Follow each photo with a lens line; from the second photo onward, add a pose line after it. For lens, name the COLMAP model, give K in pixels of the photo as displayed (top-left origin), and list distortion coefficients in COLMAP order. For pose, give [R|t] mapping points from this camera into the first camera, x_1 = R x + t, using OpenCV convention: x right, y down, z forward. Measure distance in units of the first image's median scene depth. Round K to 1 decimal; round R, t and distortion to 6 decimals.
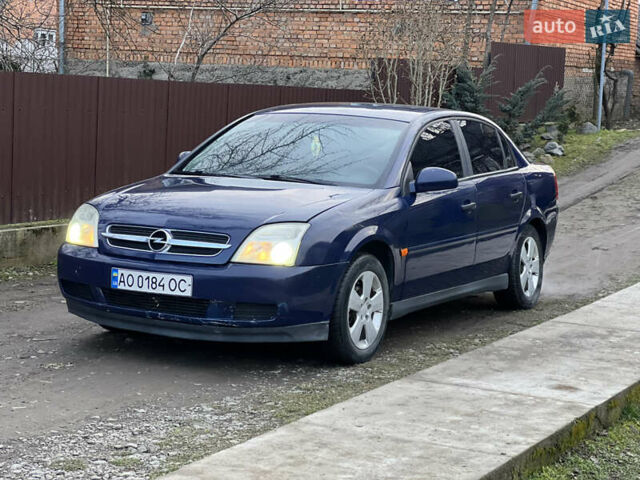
lens RADIAL K [[1432.1, 0, 320.0], [0, 1432.1, 240.5], [0, 0, 1]] dist [0.072244, 0.000000]
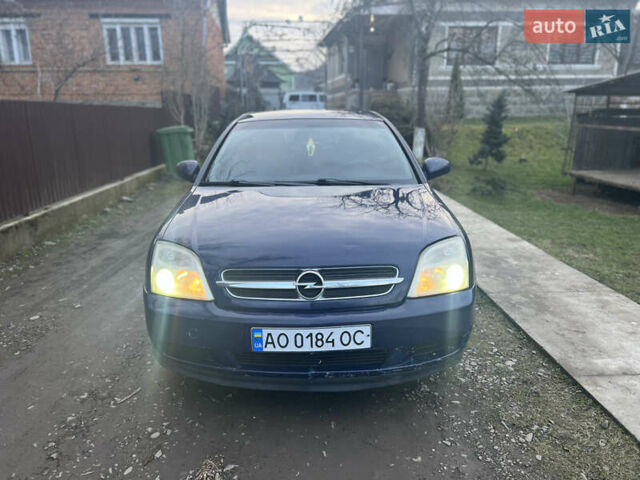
lens RADIAL K [[484.0, 0, 320.0], [0, 484.0, 240.2], [0, 0, 1]] dist [0.037134, -0.035705]
pose [[0.874440, -0.170656, 0.454128, -0.229213], [0.096679, 0.978610, 0.181592, -0.074768], [-0.475403, -0.114887, 0.872234, 0.764948]]
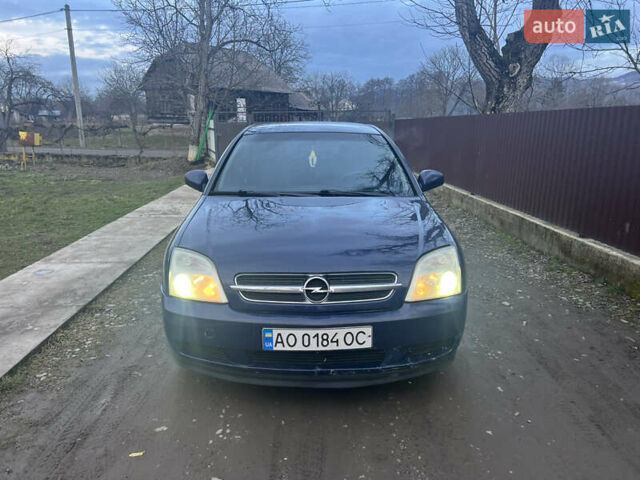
lens RADIAL K [[484.0, 0, 315.6], [0, 484.0, 239.2], [0, 0, 1]] dist [0.037134, -0.035705]
pose [[0.872571, -0.158323, 0.462119, -0.248116], [0.087652, 0.981411, 0.170730, -0.082510], [-0.480559, -0.108469, 0.870228, 0.746644]]
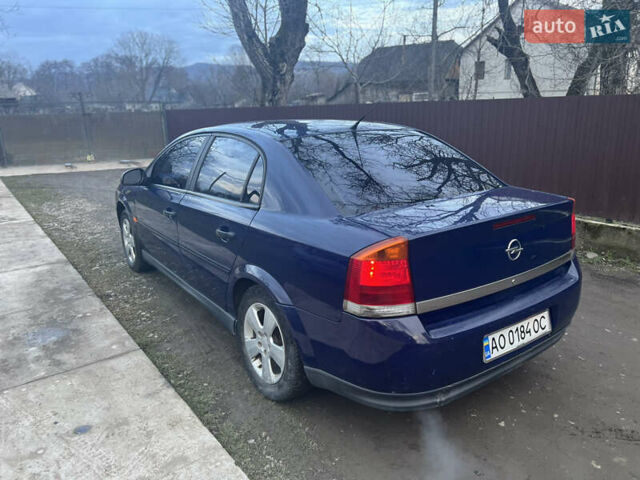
lens RADIAL K [[484.0, 0, 318.8], [0, 484.0, 240.1], [0, 0, 1]] dist [0.037134, -0.035705]
pose [[0.451278, -0.291889, 0.843296, -0.560938], [0.129443, 0.956410, 0.261771, -0.117153], [-0.882945, -0.008972, 0.469390, 0.806104]]
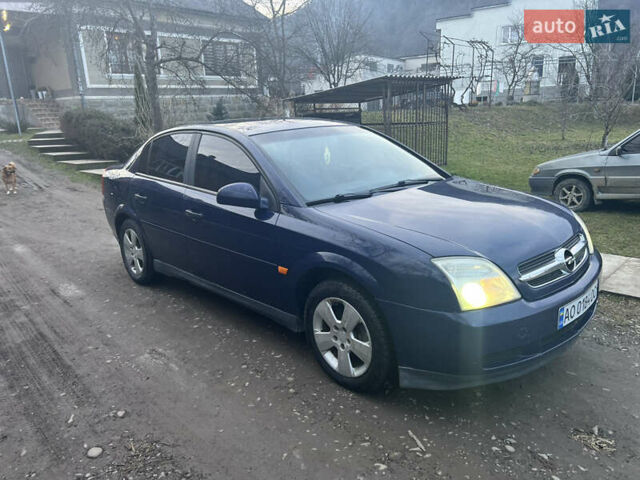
lens RADIAL K [[484.0, 0, 318.9], [0, 484.0, 239.1], [0, 0, 1]] dist [0.037134, -0.035705]
pose [[0.310909, -0.297921, 0.902540, -0.455873], [0.158849, 0.952534, 0.259703, -0.125053], [-0.937071, 0.062623, 0.343476, 1.048784]]
